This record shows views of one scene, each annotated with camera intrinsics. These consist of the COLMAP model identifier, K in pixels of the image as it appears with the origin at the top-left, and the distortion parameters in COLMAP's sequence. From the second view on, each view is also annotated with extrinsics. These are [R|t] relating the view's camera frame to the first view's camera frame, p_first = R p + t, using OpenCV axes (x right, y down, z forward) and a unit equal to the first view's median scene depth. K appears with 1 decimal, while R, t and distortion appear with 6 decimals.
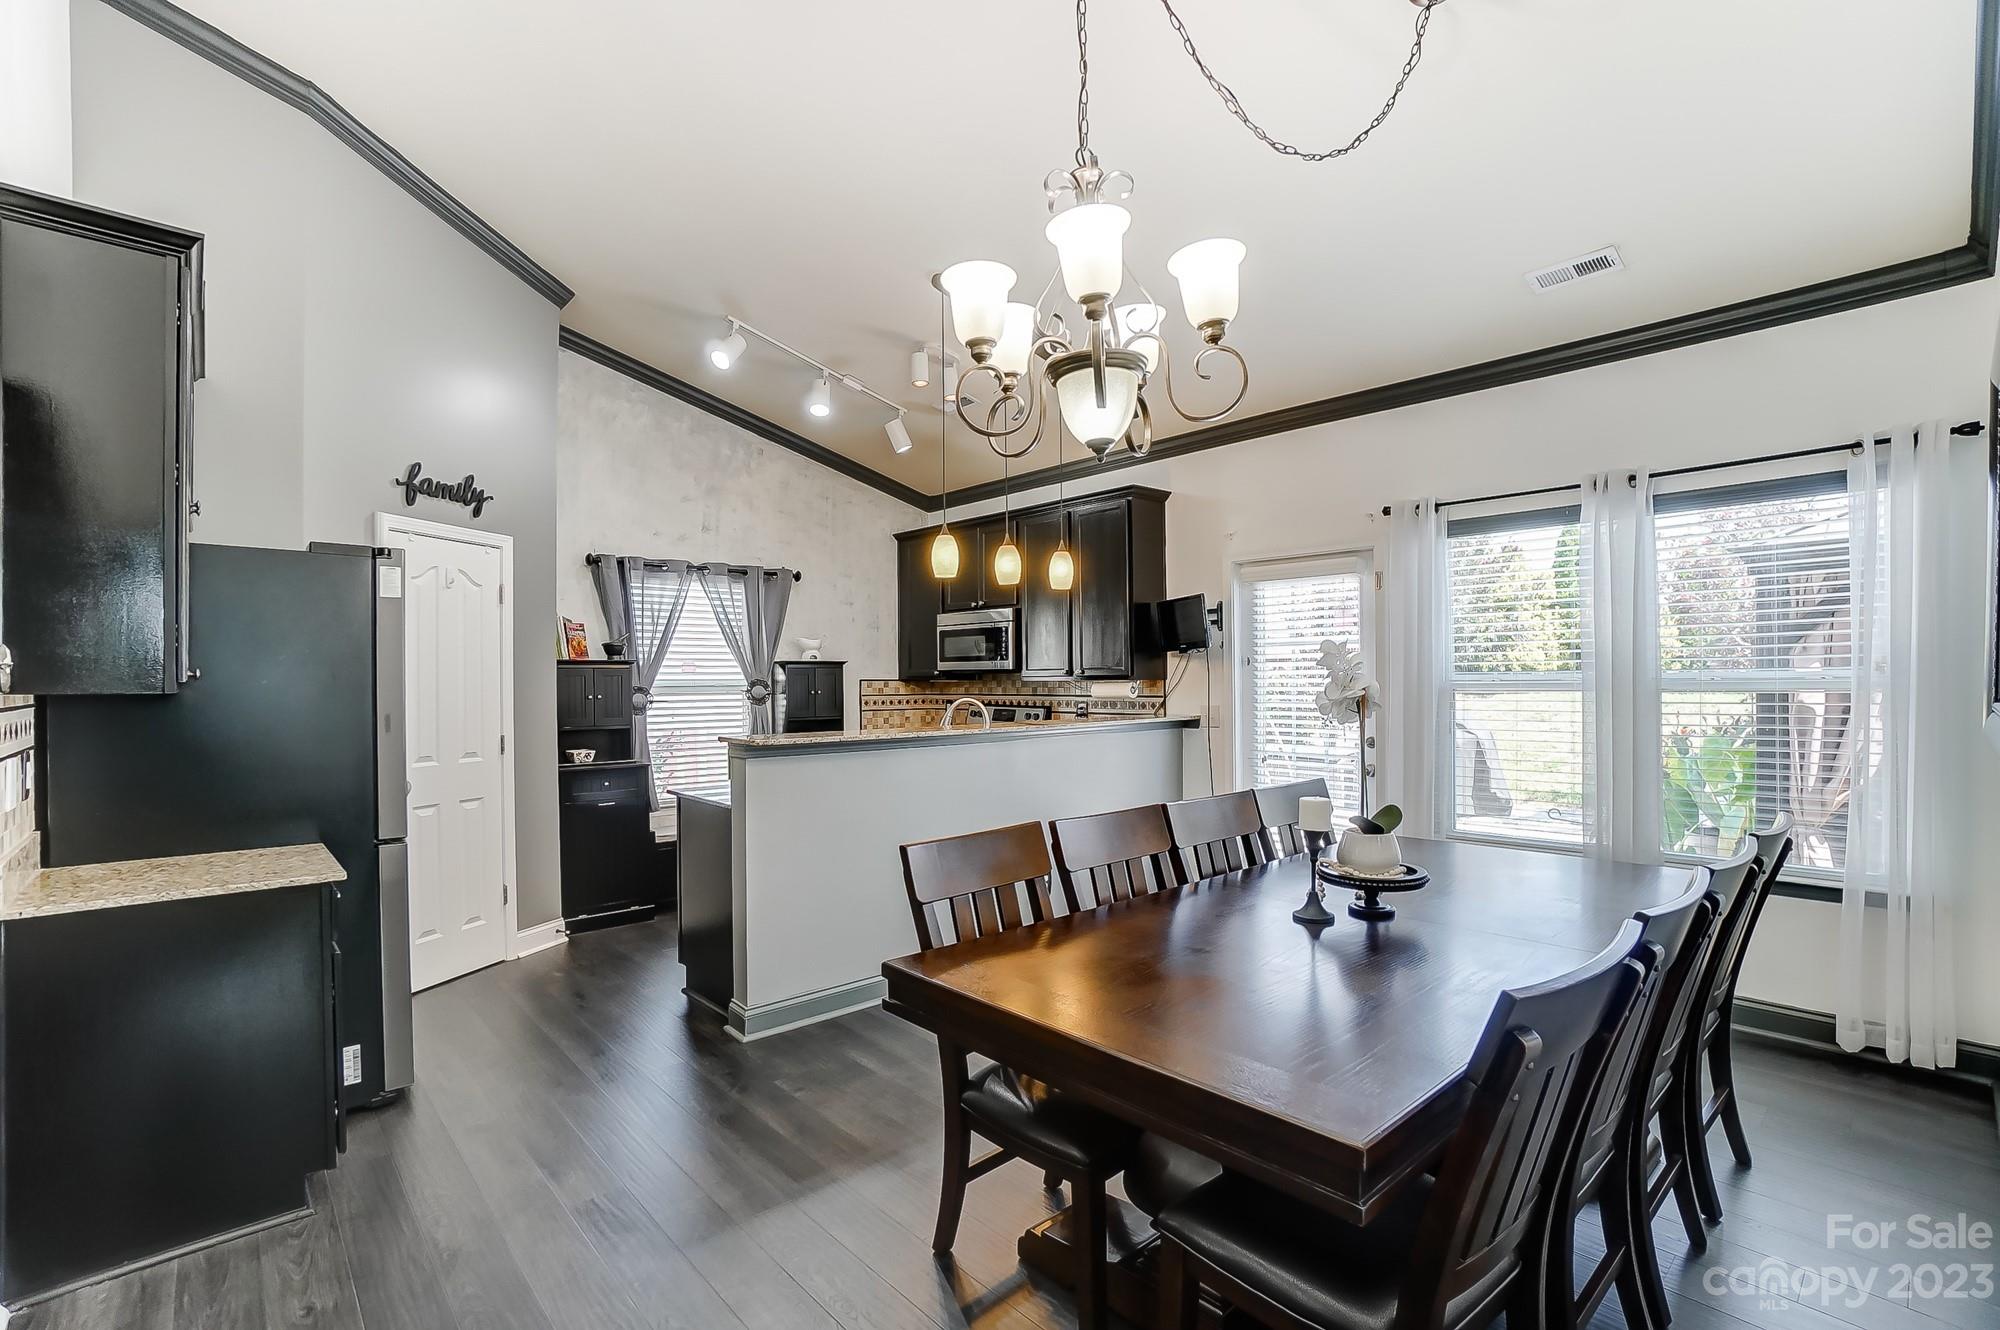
lens RADIAL K [[891.1, 0, 978.5], [0, 891.1, 684.0], [0, 0, 1]] dist [-0.048104, 0.014035]
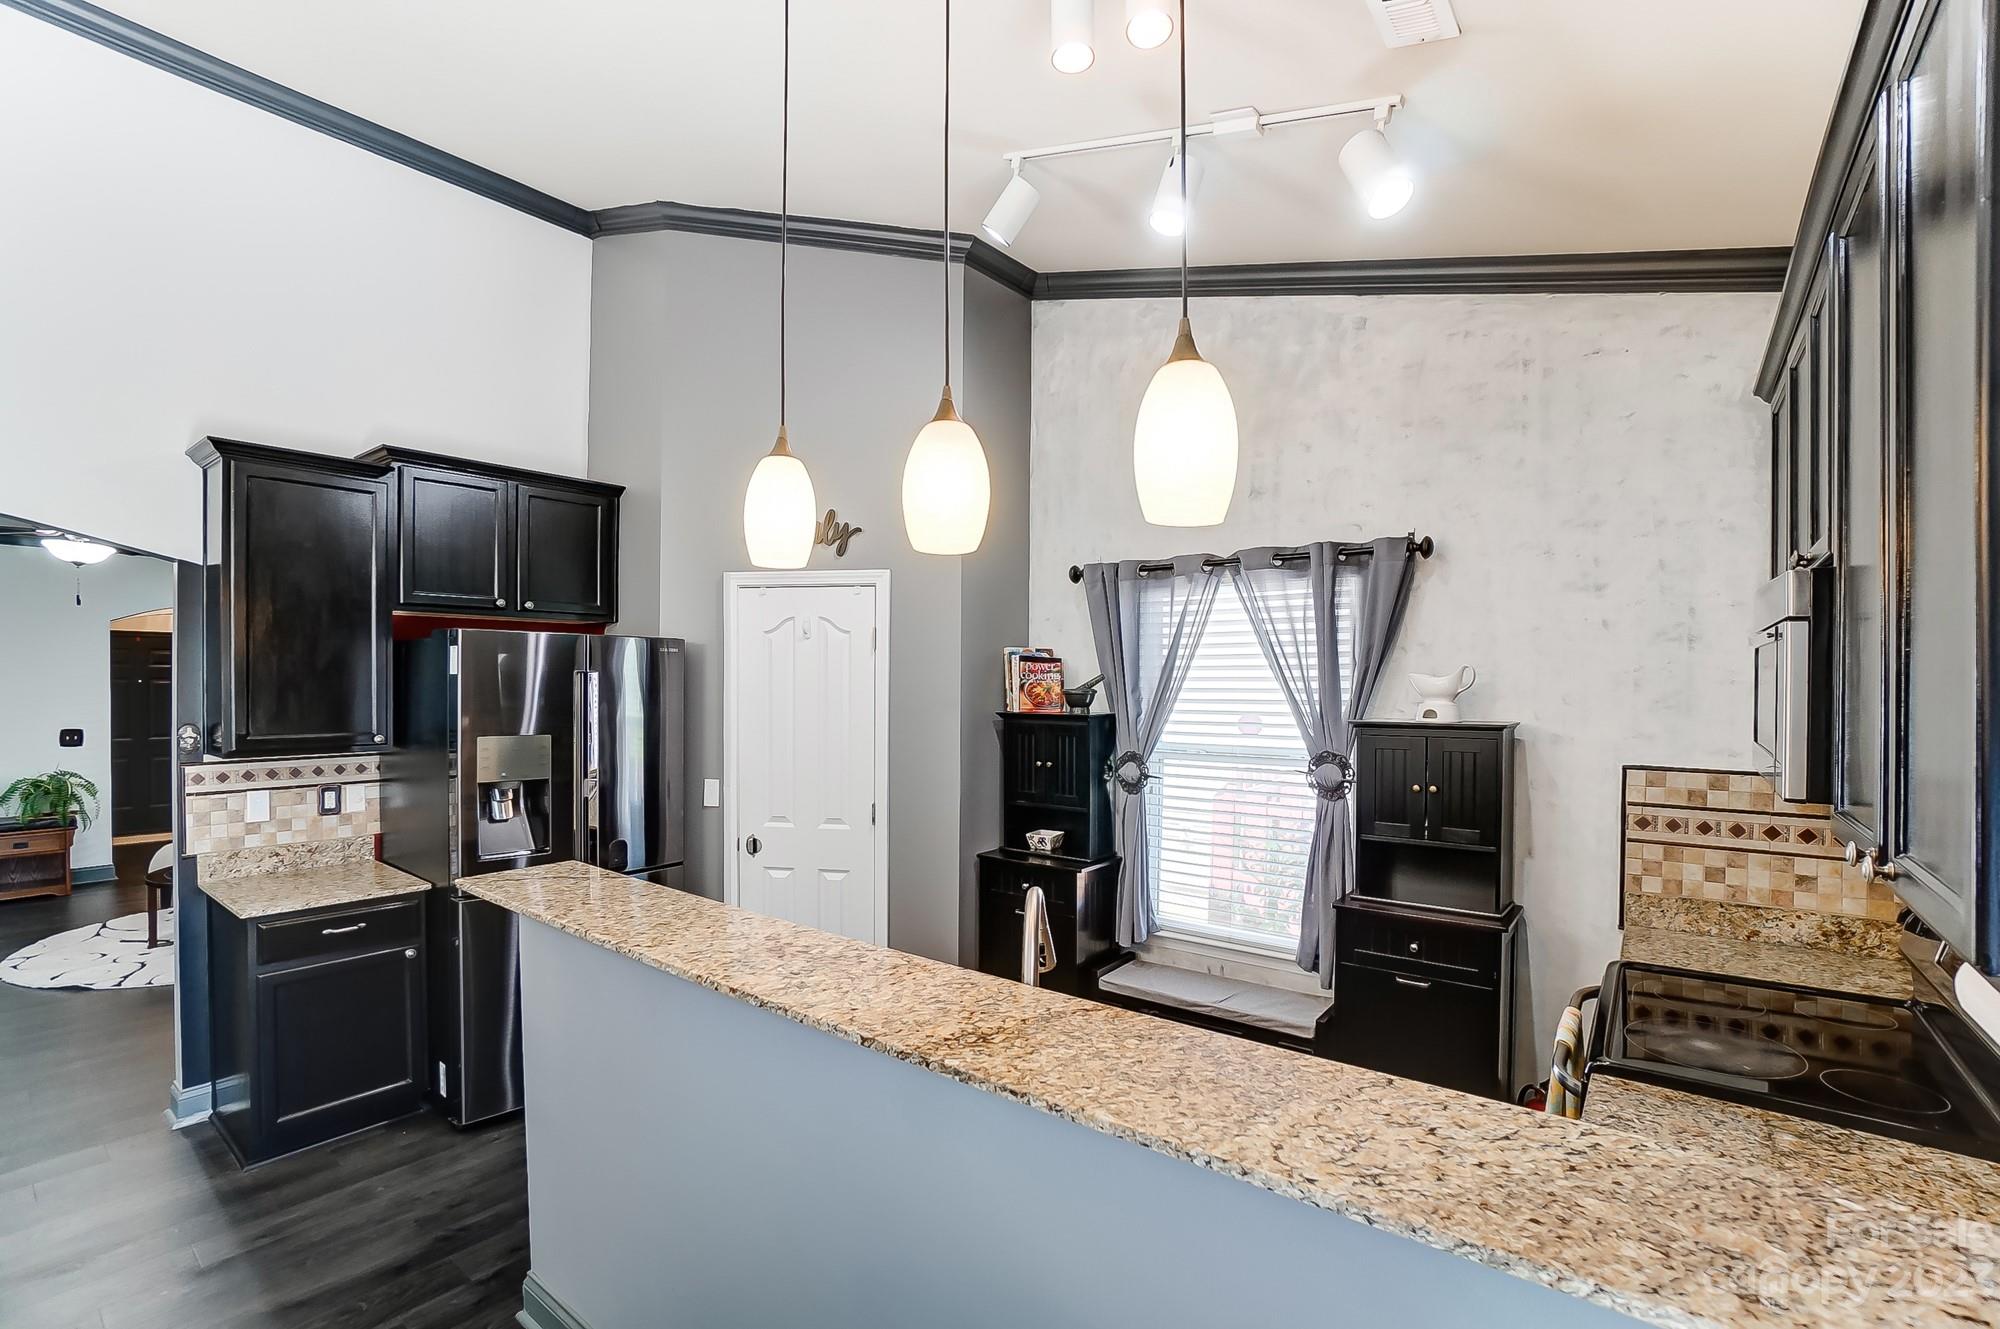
lens RADIAL K [[899.8, 0, 990.8], [0, 899.8, 681.8], [0, 0, 1]] dist [-0.043331, 0.005176]
pose [[0.172560, 0.008280, -0.984964, 0.272596], [-0.009657, 0.999931, 0.006714, -0.053879], [0.984952, 0.008353, 0.172628, 0.769148]]
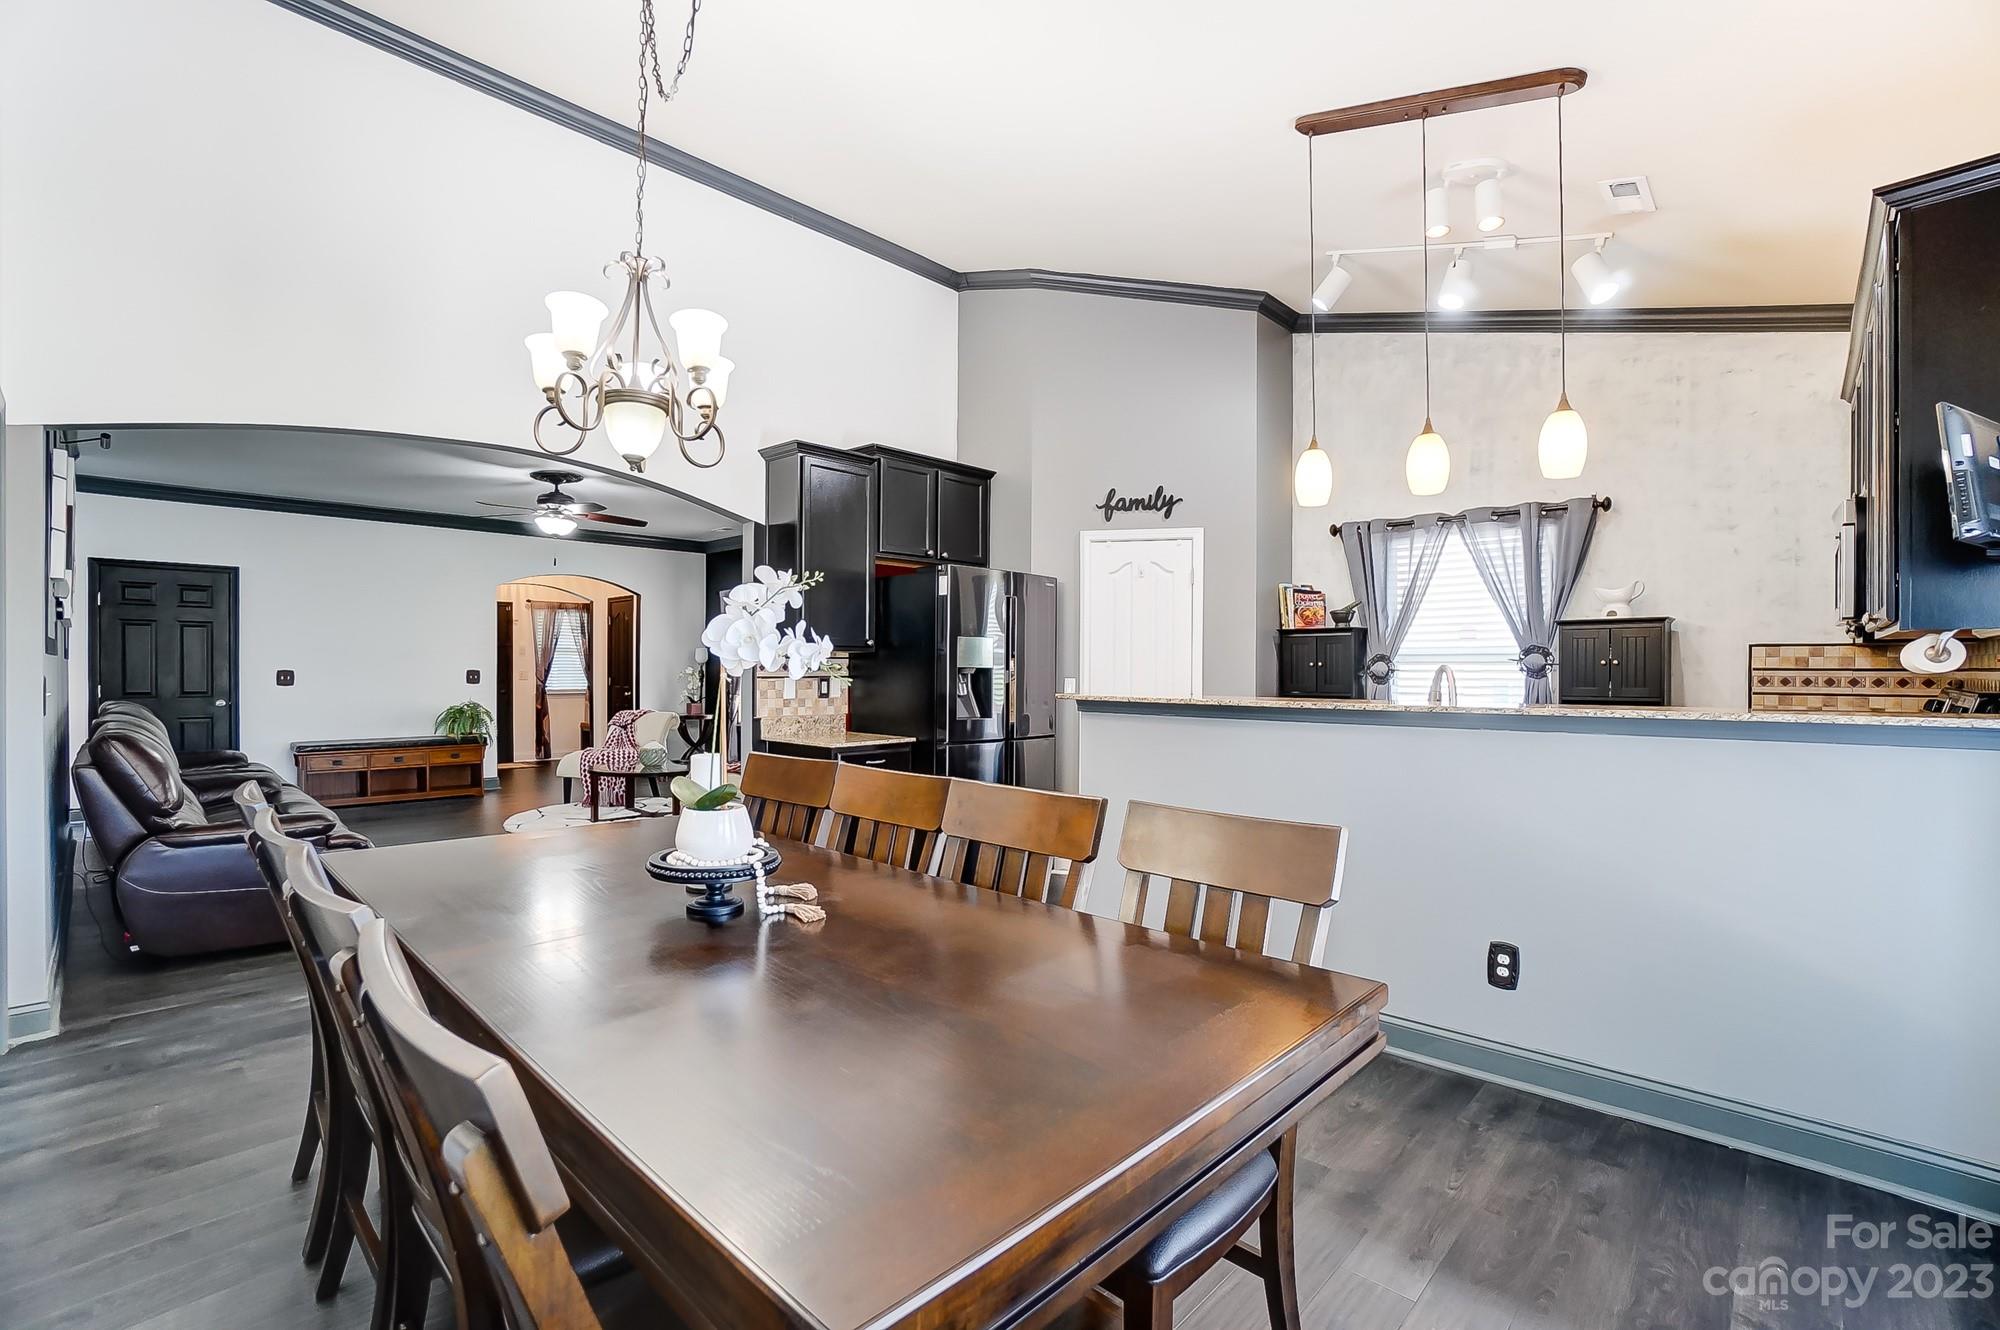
lens RADIAL K [[891.1, 0, 998.1], [0, 891.1, 668.9], [0, 0, 1]] dist [-0.048104, 0.014035]
pose [[0.092987, 0.007830, -0.995637, 0.525582], [-0.007557, 0.999946, 0.007158, 0.014855], [0.995639, 0.006858, 0.093041, 0.495631]]
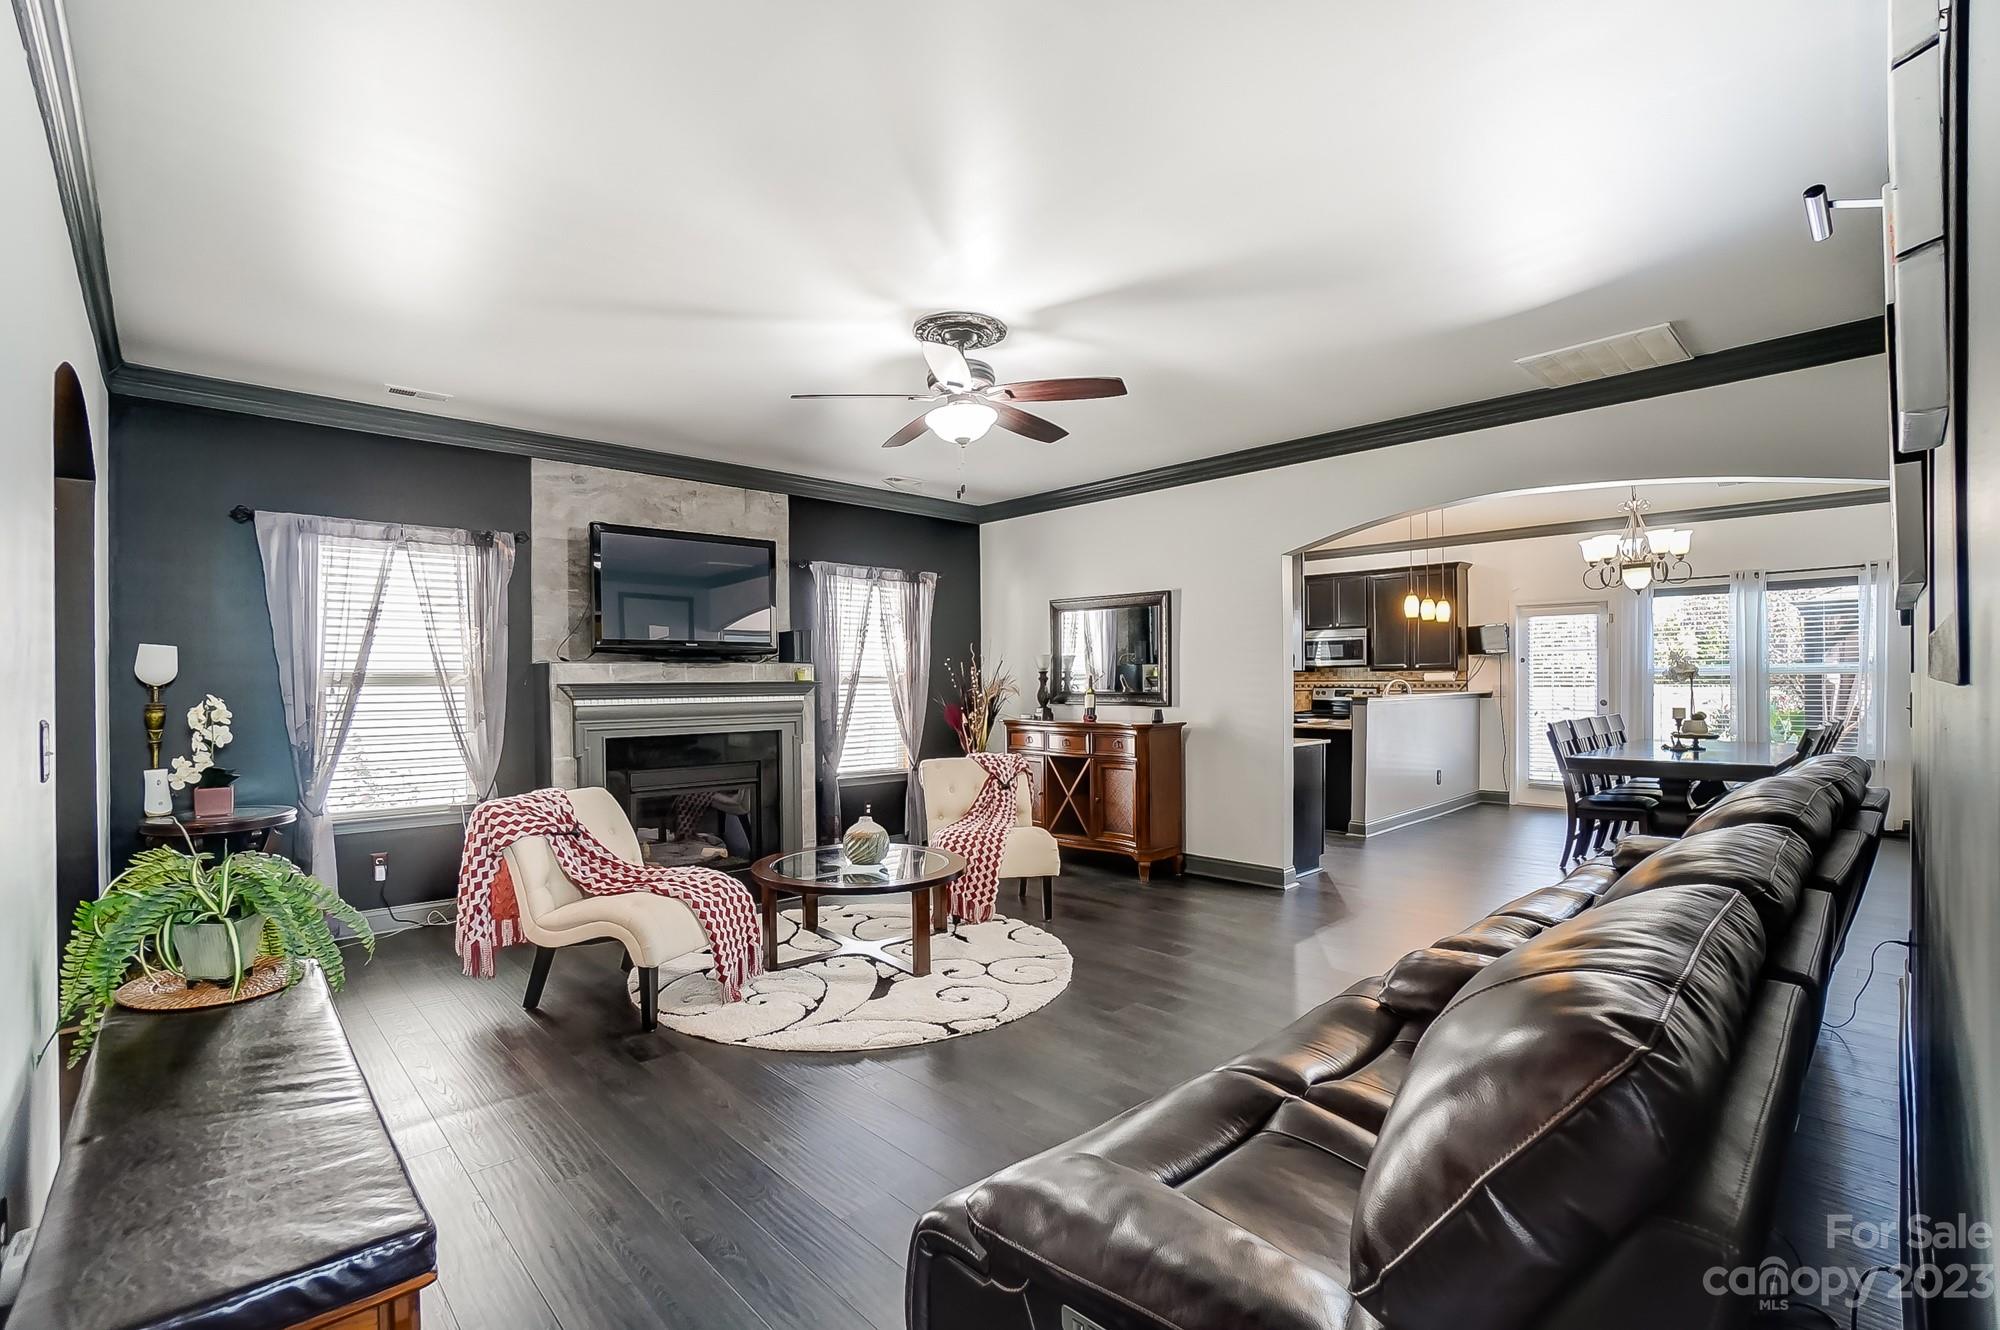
lens RADIAL K [[891.1, 0, 973.4], [0, 891.1, 681.2], [0, 0, 1]] dist [-0.048104, 0.014035]
pose [[0.999616, -0.000673, 0.027716, -0.798493], [0.000755, 0.999995, -0.002937, 0.019732], [-0.027714, 0.002957, 0.999612, -0.692669]]
